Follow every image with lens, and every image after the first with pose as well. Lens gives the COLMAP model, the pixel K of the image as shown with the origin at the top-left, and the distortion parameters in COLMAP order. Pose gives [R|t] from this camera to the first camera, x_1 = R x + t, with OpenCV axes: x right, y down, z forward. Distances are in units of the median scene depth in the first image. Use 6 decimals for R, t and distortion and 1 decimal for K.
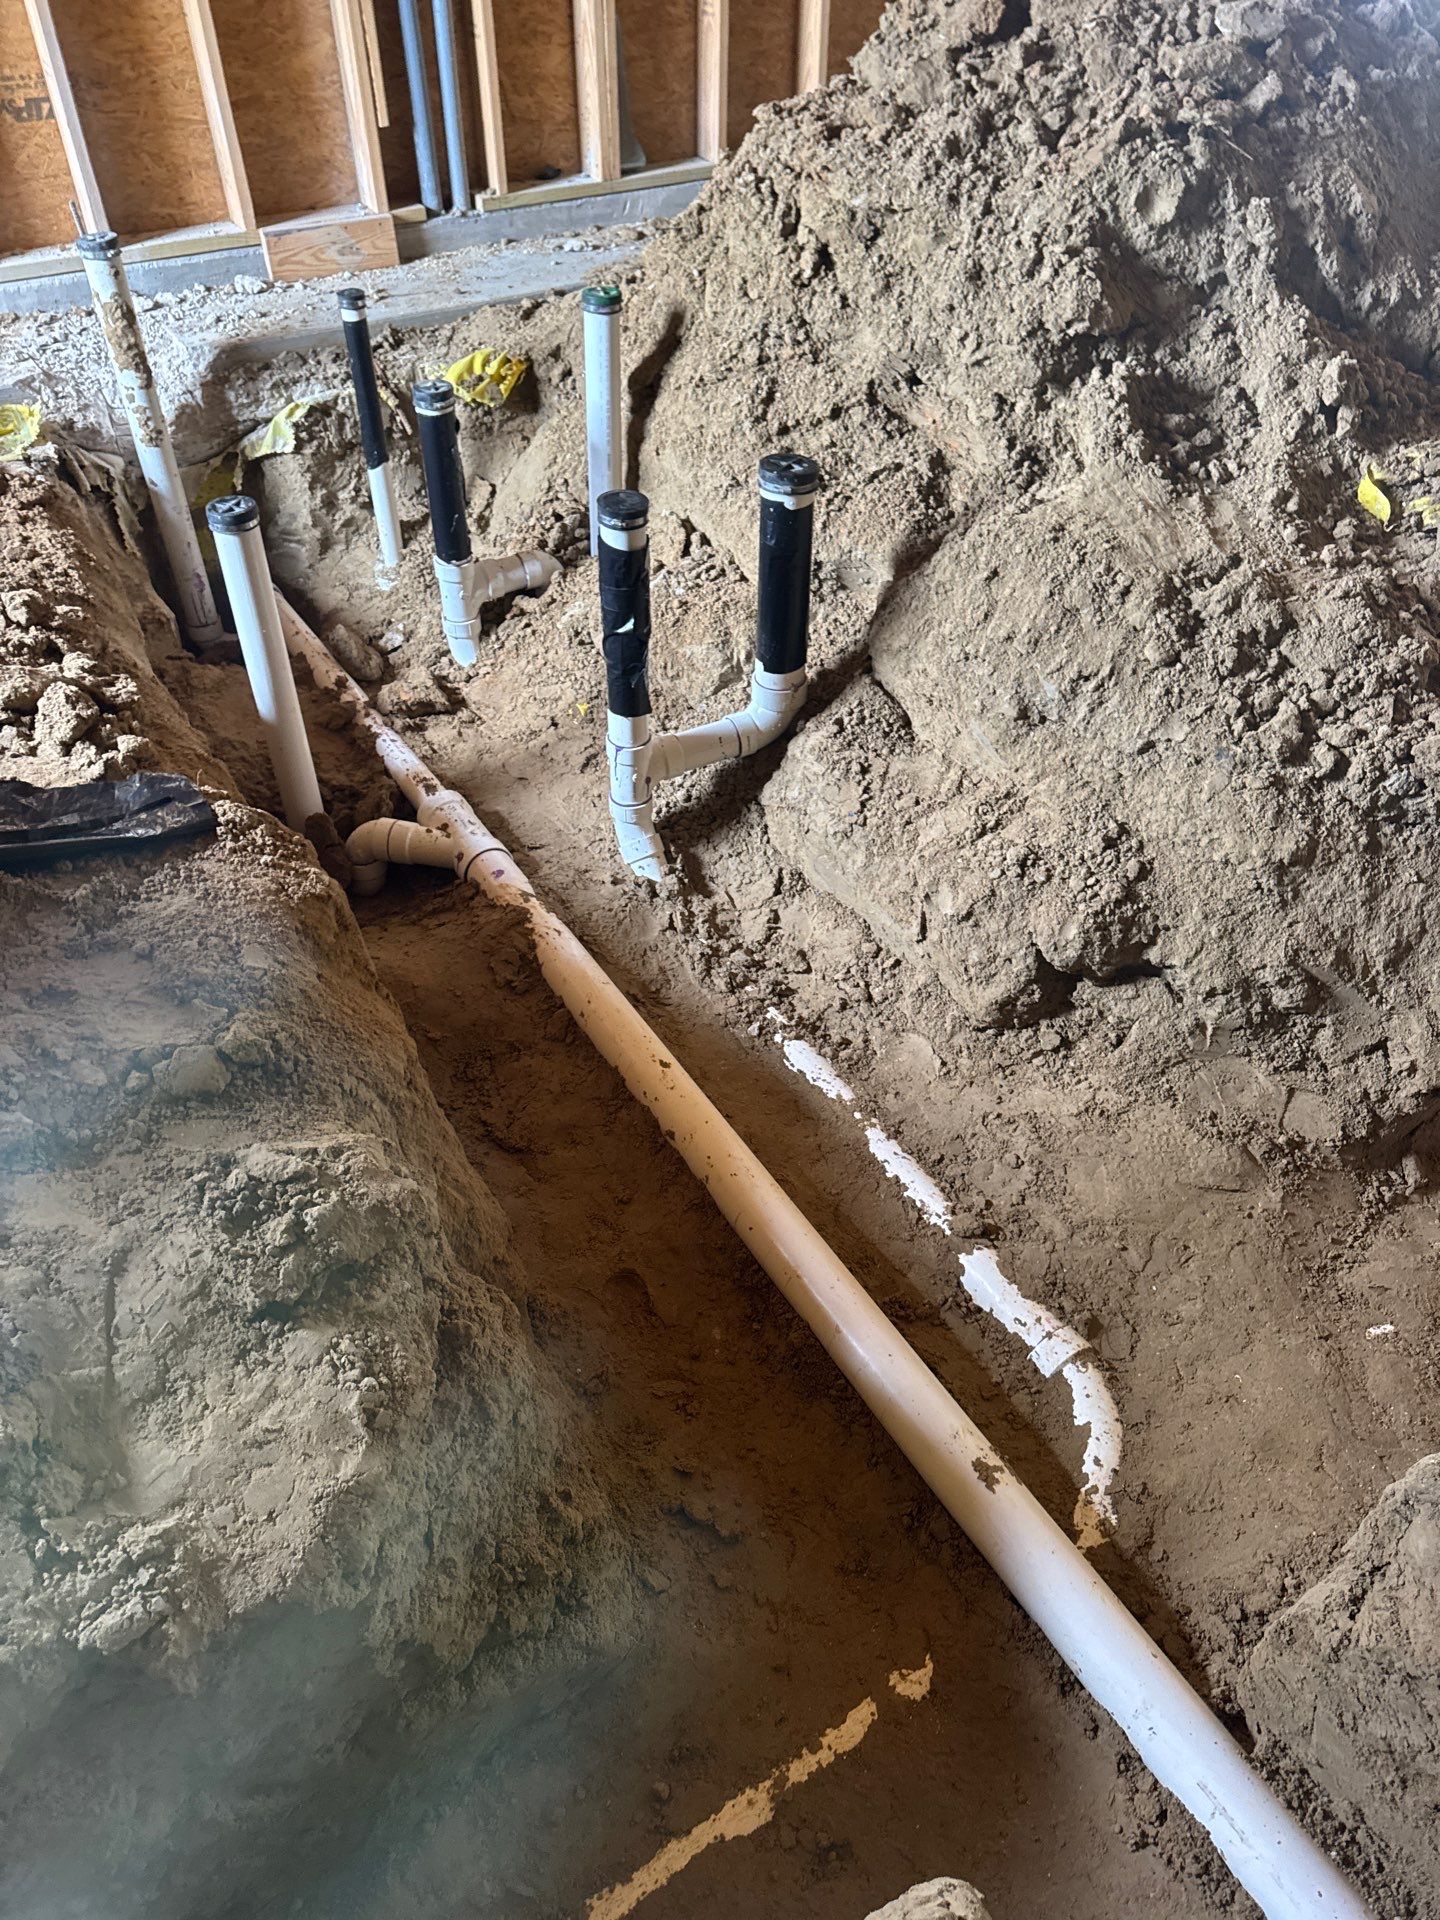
lens RADIAL K [[1359.4, 0, 712.7], [0, 1359.4, 955.1], [0, 0, 1]] dist [0.042151, -0.057409]
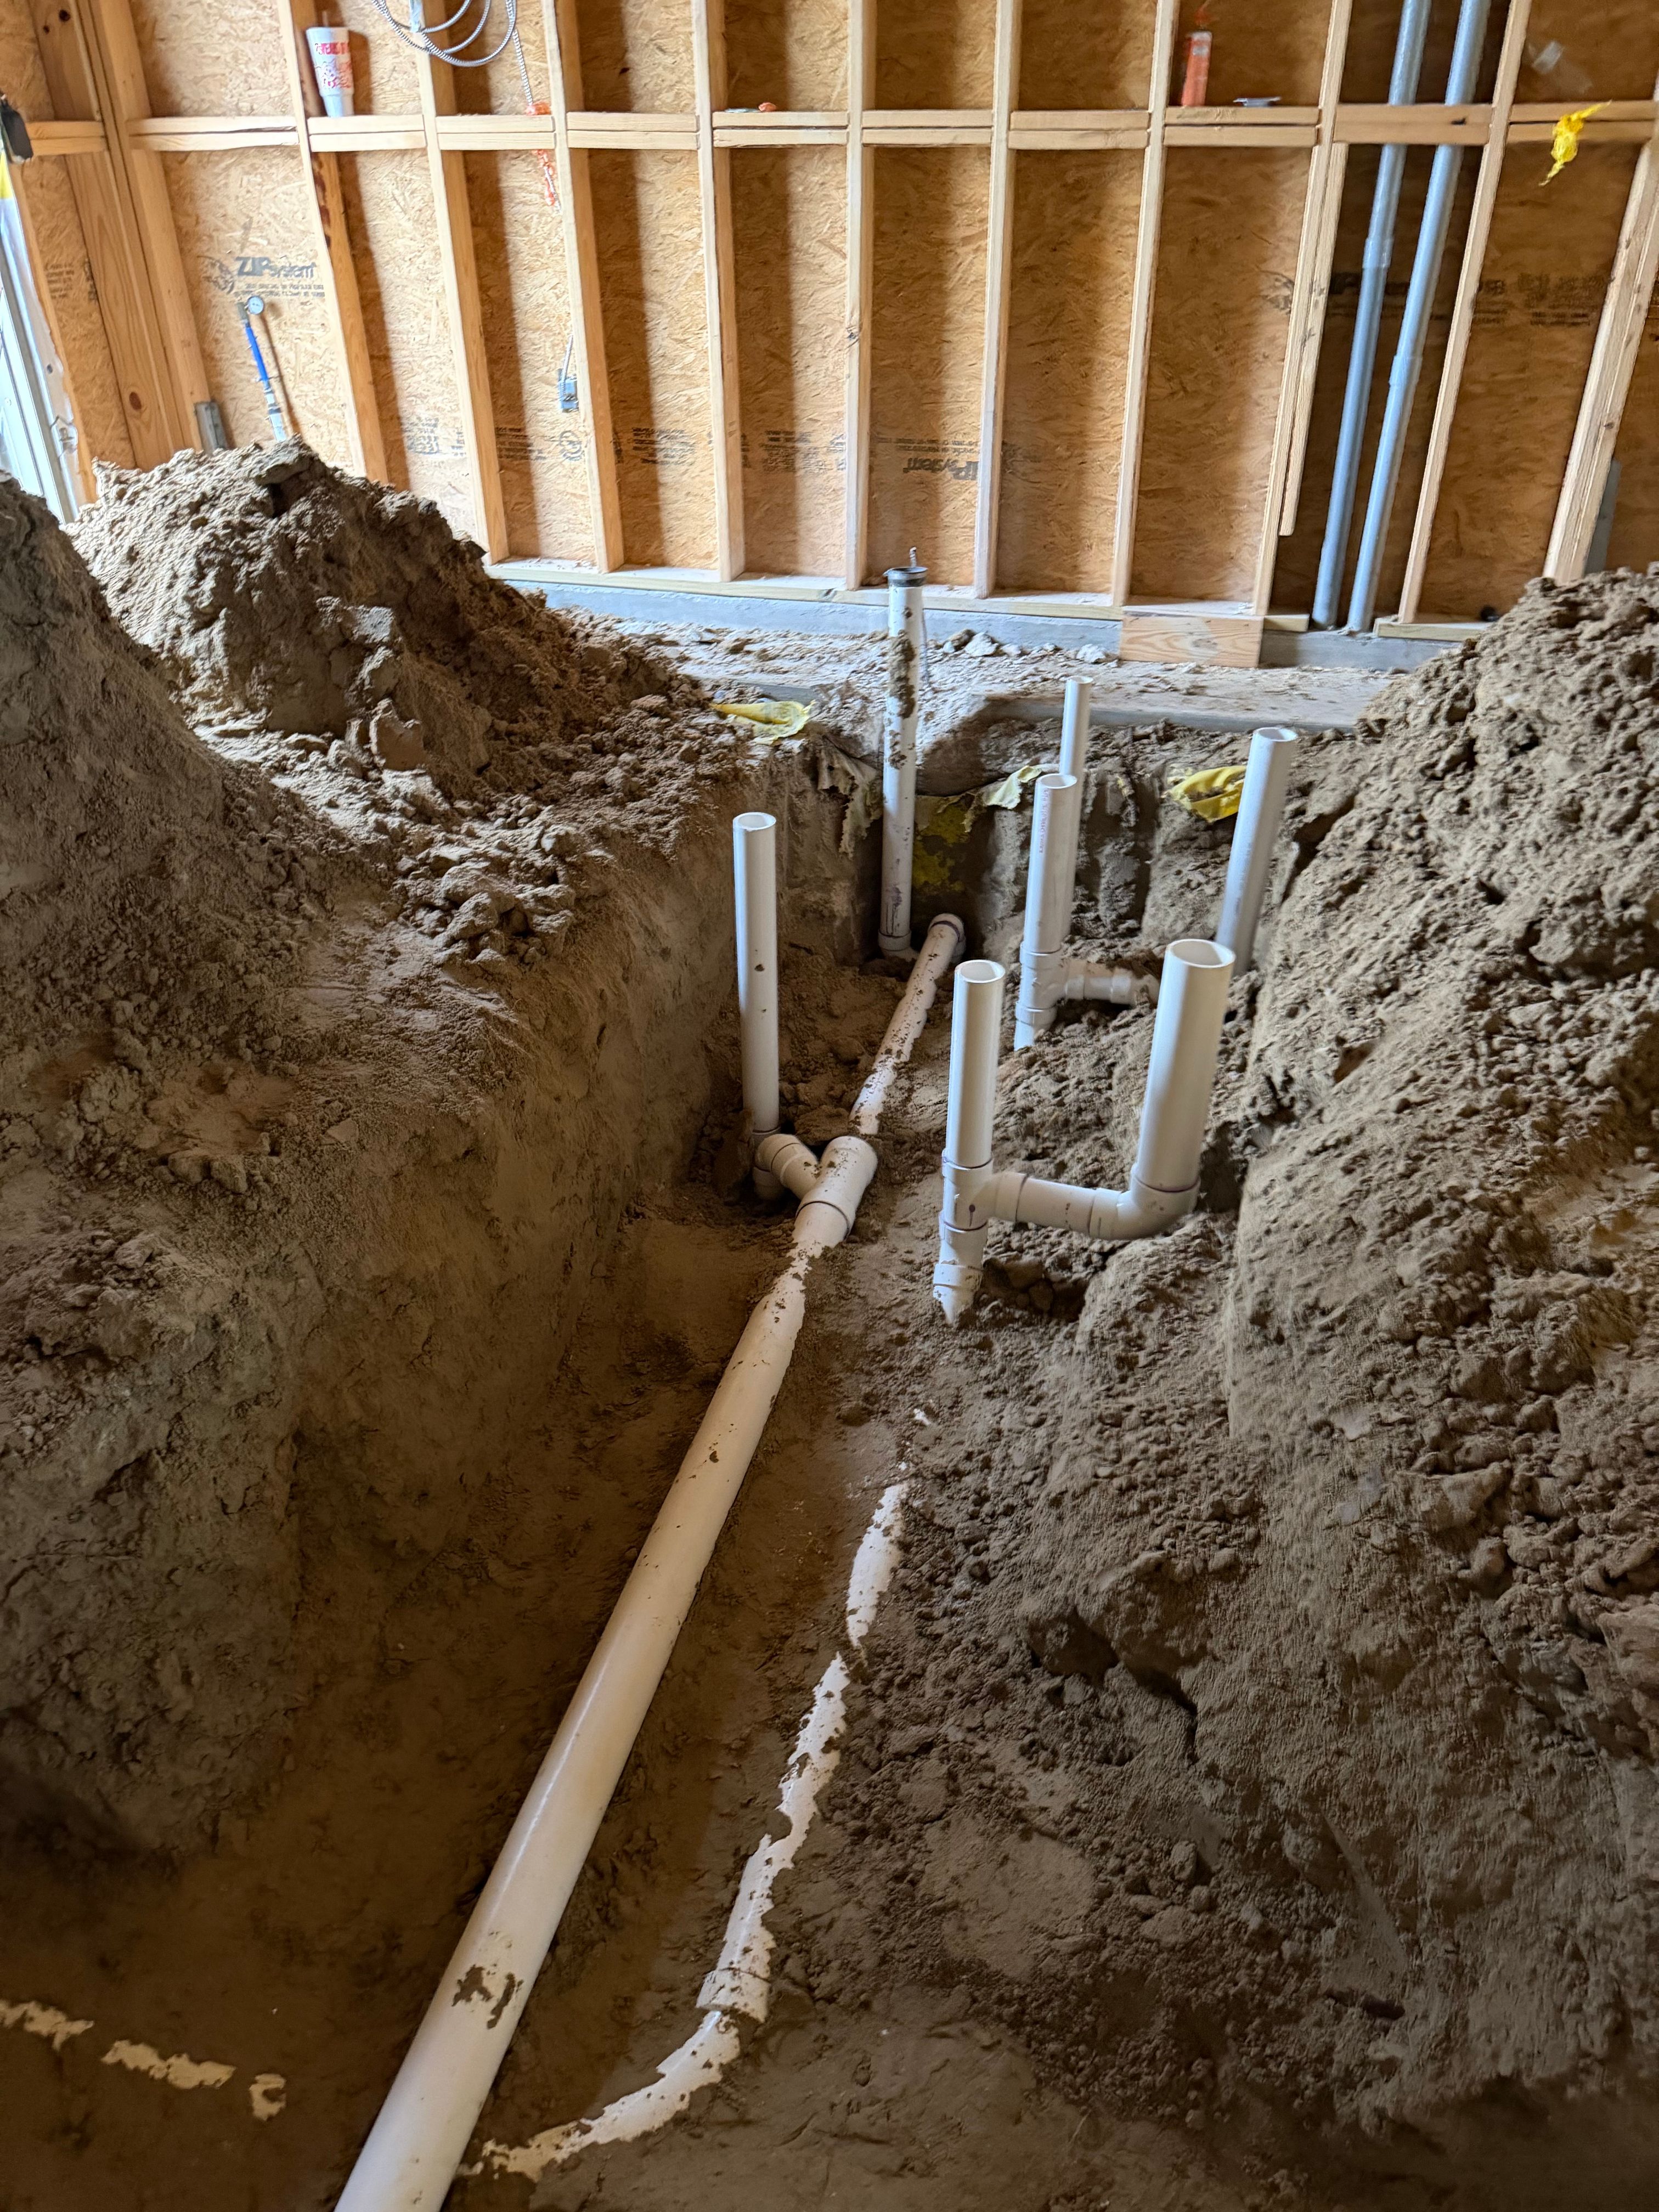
lens RADIAL K [[1551.5, 0, 815.1], [0, 1551.5, 1102.9], [0, 0, 1]] dist [0.067455, -0.082788]
pose [[0.665809, 0.384069, -0.639680, 0.527028], [-0.487064, 0.873195, 0.017314, -0.161209], [0.565215, 0.300037, 0.768446, 0.127750]]
